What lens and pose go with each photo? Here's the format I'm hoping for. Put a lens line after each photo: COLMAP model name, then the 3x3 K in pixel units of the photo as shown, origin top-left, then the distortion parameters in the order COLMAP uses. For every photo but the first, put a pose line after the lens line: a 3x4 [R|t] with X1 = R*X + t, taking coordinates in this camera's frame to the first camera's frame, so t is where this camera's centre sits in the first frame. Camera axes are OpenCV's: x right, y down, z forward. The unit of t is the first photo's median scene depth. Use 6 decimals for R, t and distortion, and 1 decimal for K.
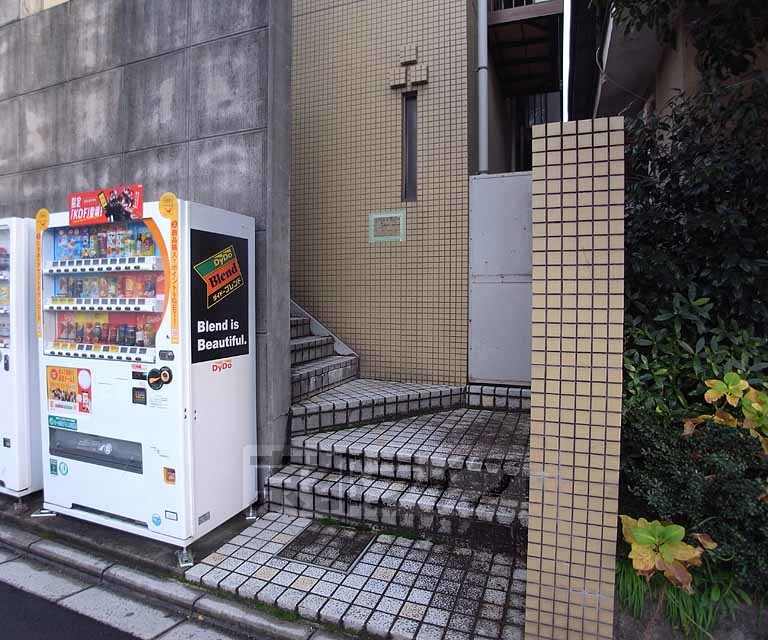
lens RADIAL K [[477.9, 0, 384.0], [0, 477.9, 320.0], [0, 0, 1]] dist [-0.058061, 0.001049]
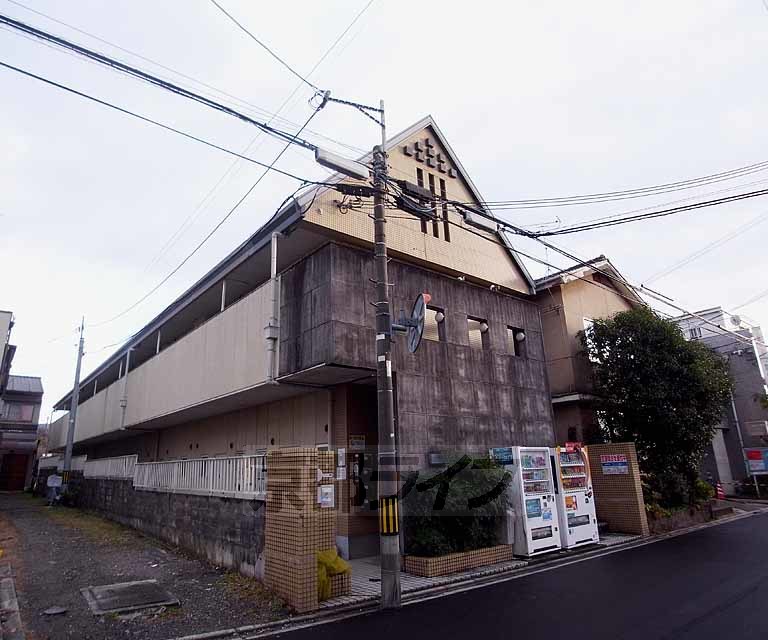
lens RADIAL K [[477.9, 0, 384.0], [0, 477.9, 320.0], [0, 0, 1]] dist [-0.058061, 0.001049]
pose [[0.516895, 0.242042, 0.821118, -4.209871], [0.055496, 0.947703, -0.314291, -0.103483], [-0.854248, 0.208024, 0.476431, 0.283144]]
